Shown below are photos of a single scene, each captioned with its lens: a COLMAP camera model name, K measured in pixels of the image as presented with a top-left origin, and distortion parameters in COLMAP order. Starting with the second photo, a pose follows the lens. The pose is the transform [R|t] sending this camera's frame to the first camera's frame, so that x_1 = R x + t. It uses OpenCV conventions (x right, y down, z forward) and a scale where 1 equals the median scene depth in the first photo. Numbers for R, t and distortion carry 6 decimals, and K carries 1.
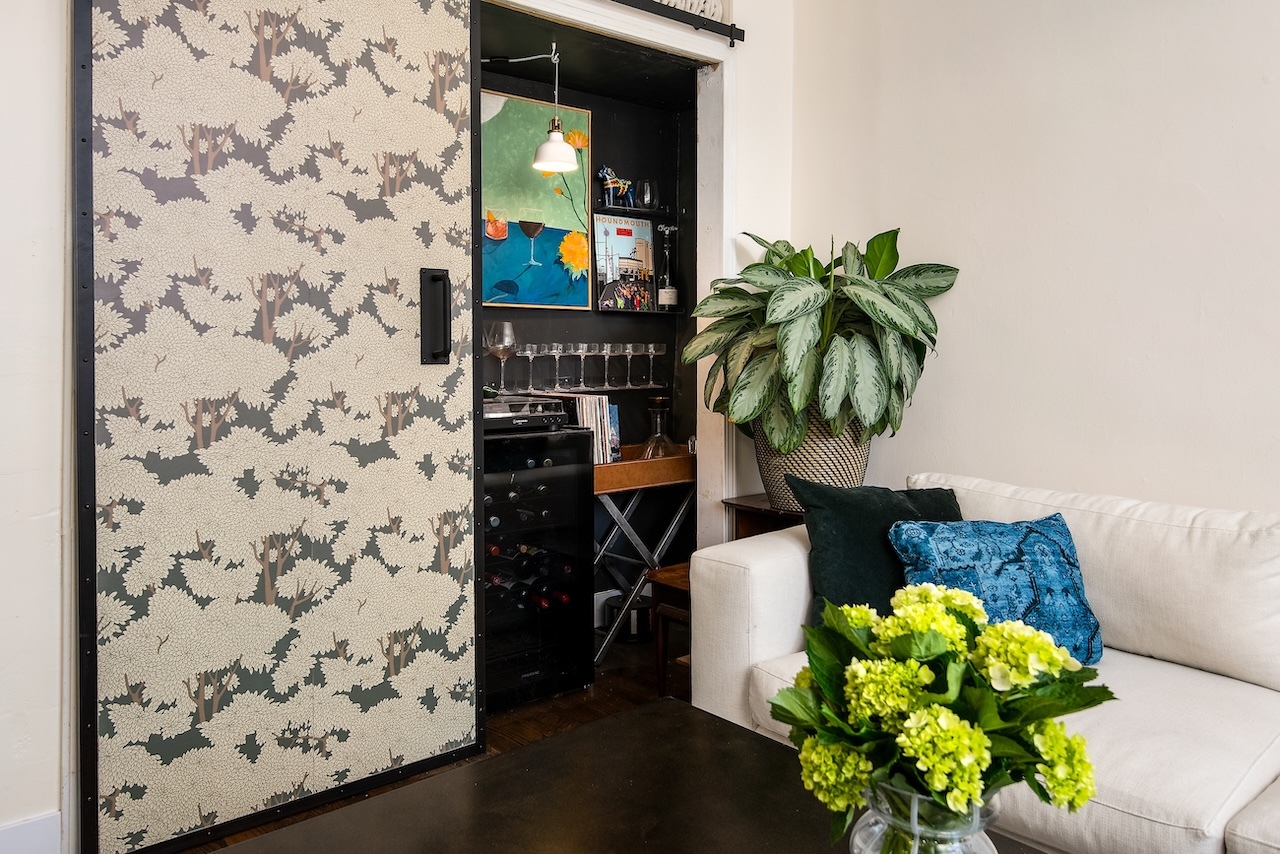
lens RADIAL K [[976.0, 0, 639.9], [0, 976.0, 358.8], [0, 0, 1]] dist [-0.002155, -0.000788]
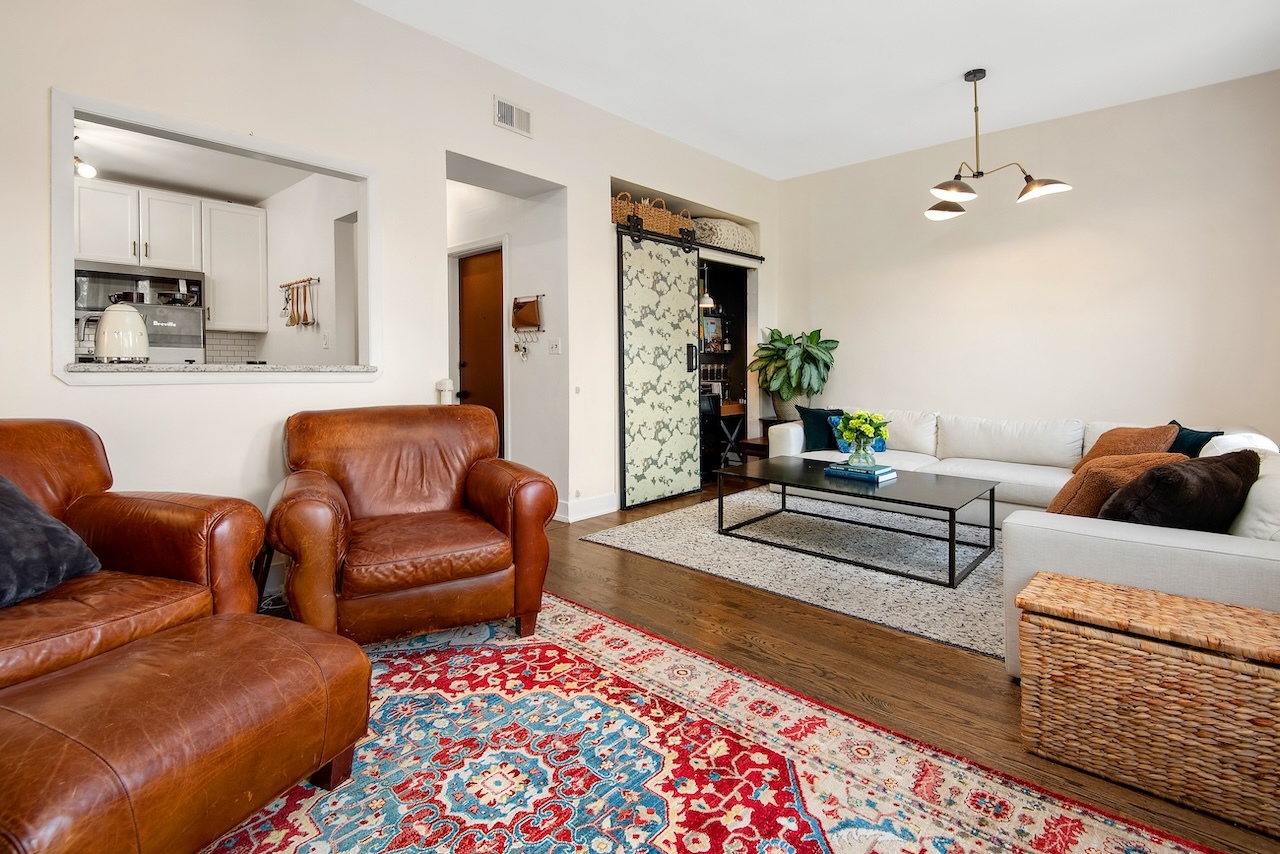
lens RADIAL K [[610.8, 0, 640.9], [0, 610.8, 365.3], [0, 0, 1]] dist [0.000747, -0.000084]
pose [[0.997000, -0.000318, 0.077399, -0.507183], [0.000629, 0.999992, -0.003996, -0.009481], [-0.077397, 0.004033, 0.996992, -0.992871]]
